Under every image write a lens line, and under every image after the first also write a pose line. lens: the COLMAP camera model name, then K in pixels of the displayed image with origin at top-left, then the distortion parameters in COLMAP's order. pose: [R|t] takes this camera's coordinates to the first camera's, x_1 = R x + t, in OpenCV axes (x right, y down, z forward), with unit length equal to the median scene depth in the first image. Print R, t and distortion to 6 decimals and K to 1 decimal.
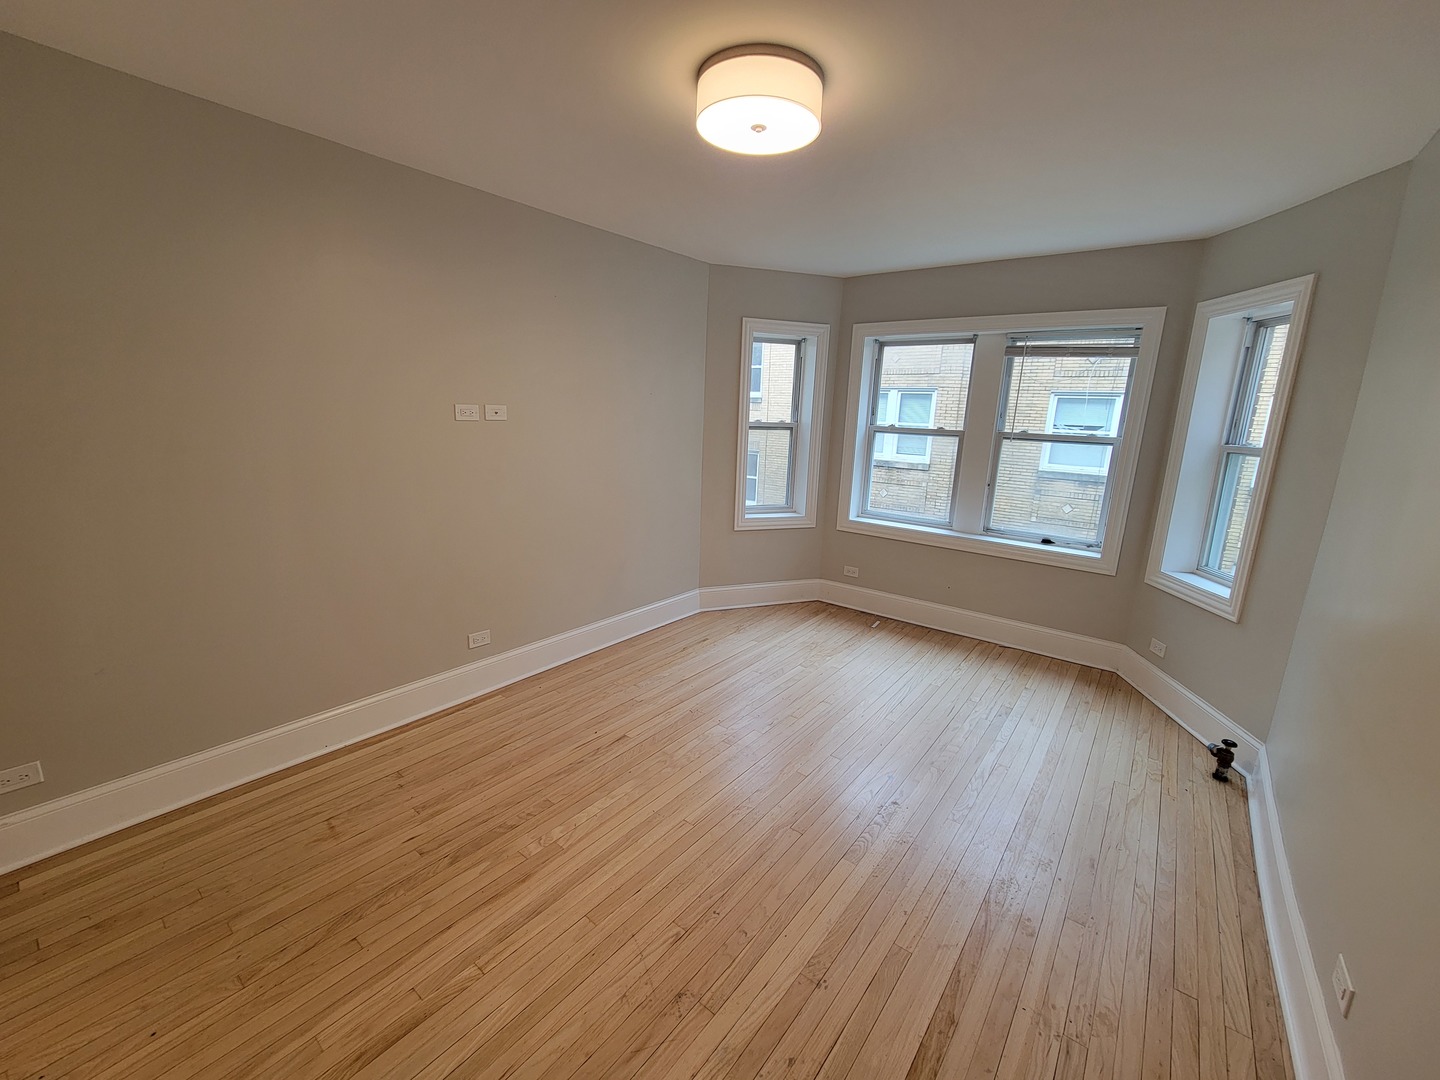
lens RADIAL K [[593.9, 0, 717.1], [0, 593.9, 538.3], [0, 0, 1]] dist [0.000335, 0.000775]
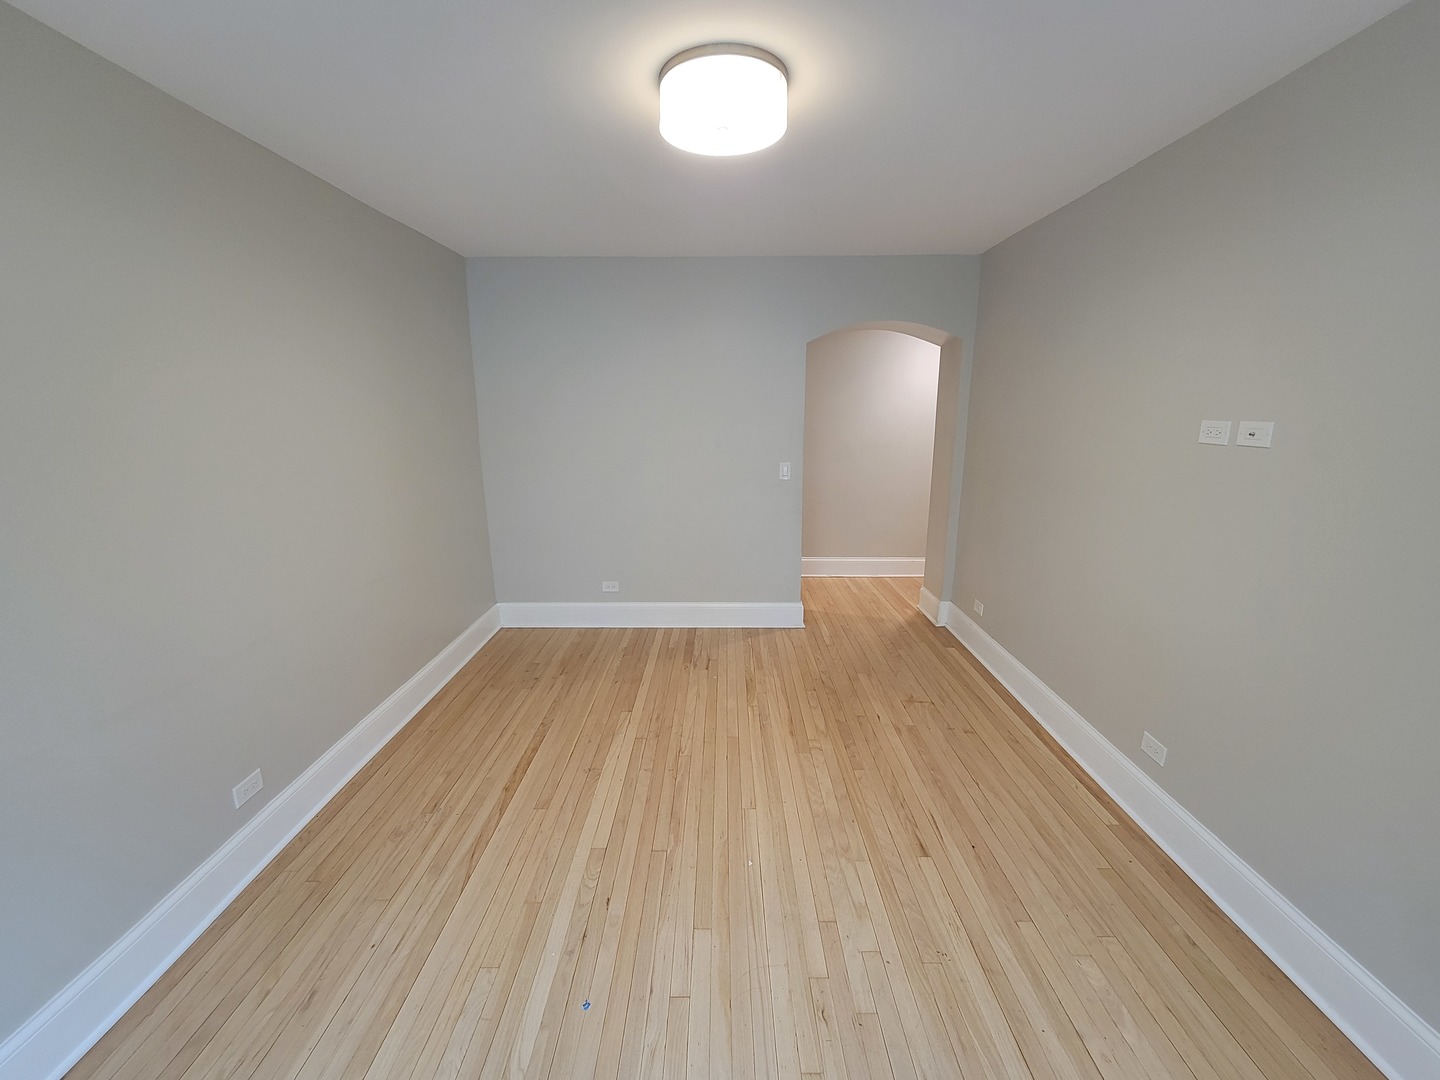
lens RADIAL K [[593.9, 0, 717.1], [0, 593.9, 538.3], [0, 0, 1]] dist [0.000335, 0.000775]
pose [[-0.790875, 0.105471, -0.602820, 0.410751], [-0.153920, 0.919089, 0.362744, -0.236003], [0.592305, 0.379672, -0.710651, 1.084577]]
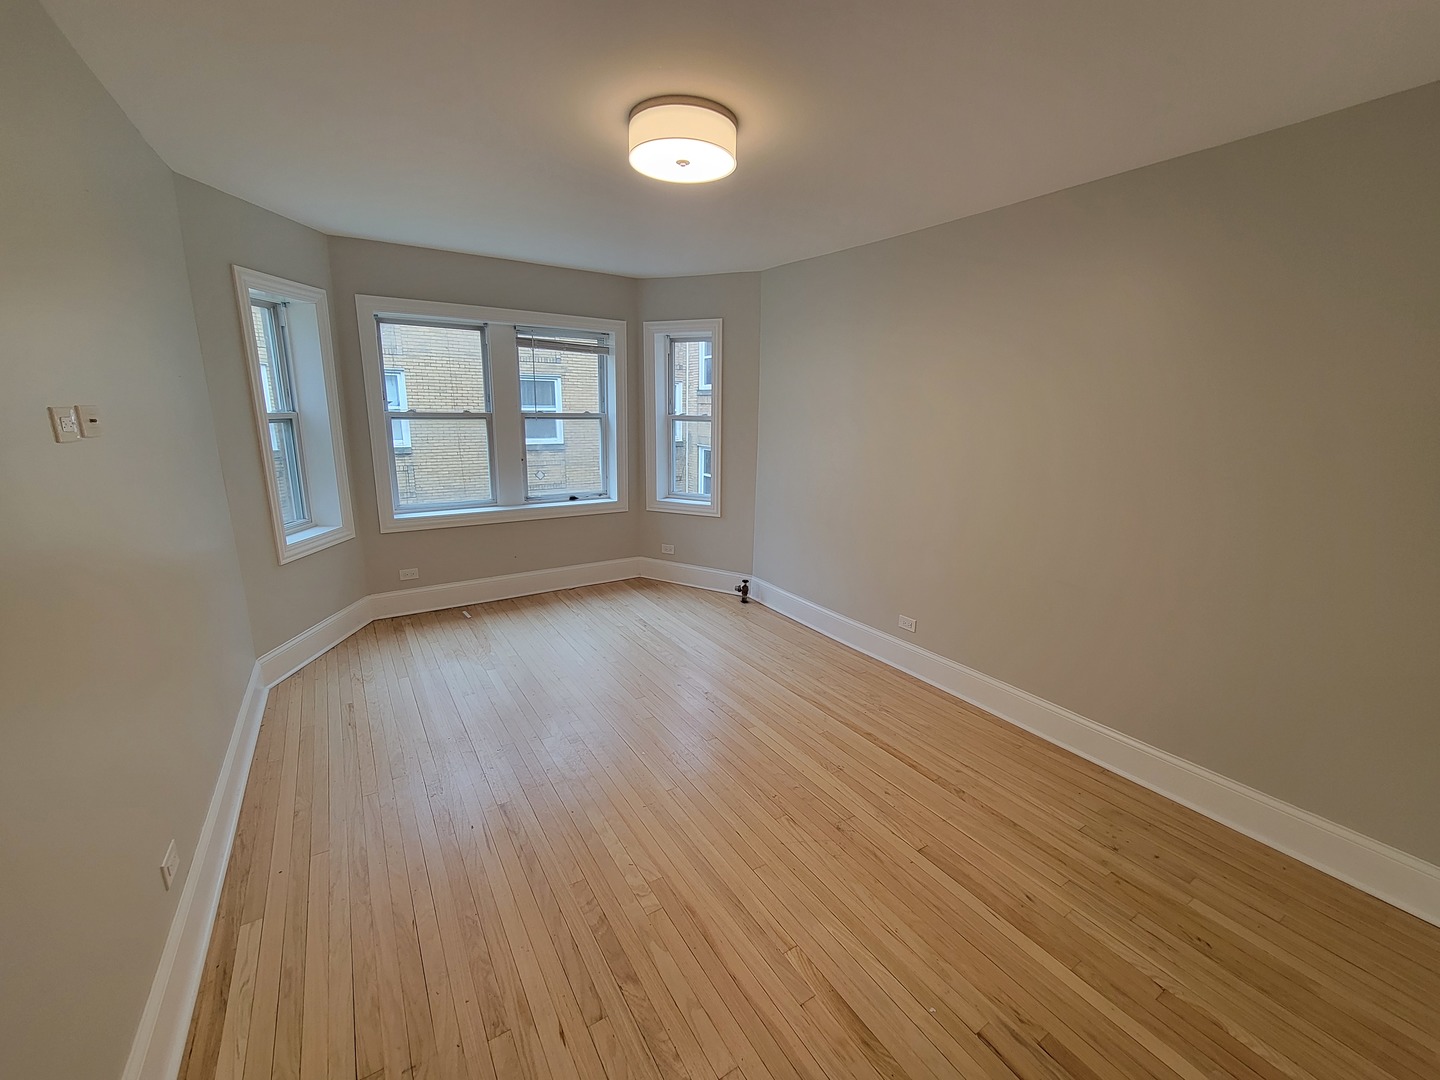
lens RADIAL K [[593.9, 0, 717.1], [0, 593.9, 538.3], [0, 0, 1]] dist [0.000335, 0.000775]
pose [[0.328843, -0.238843, 0.913683, -0.638164], [0.196547, 0.963614, 0.181156, -0.100420], [-0.923705, 0.120009, 0.363822, 0.336804]]
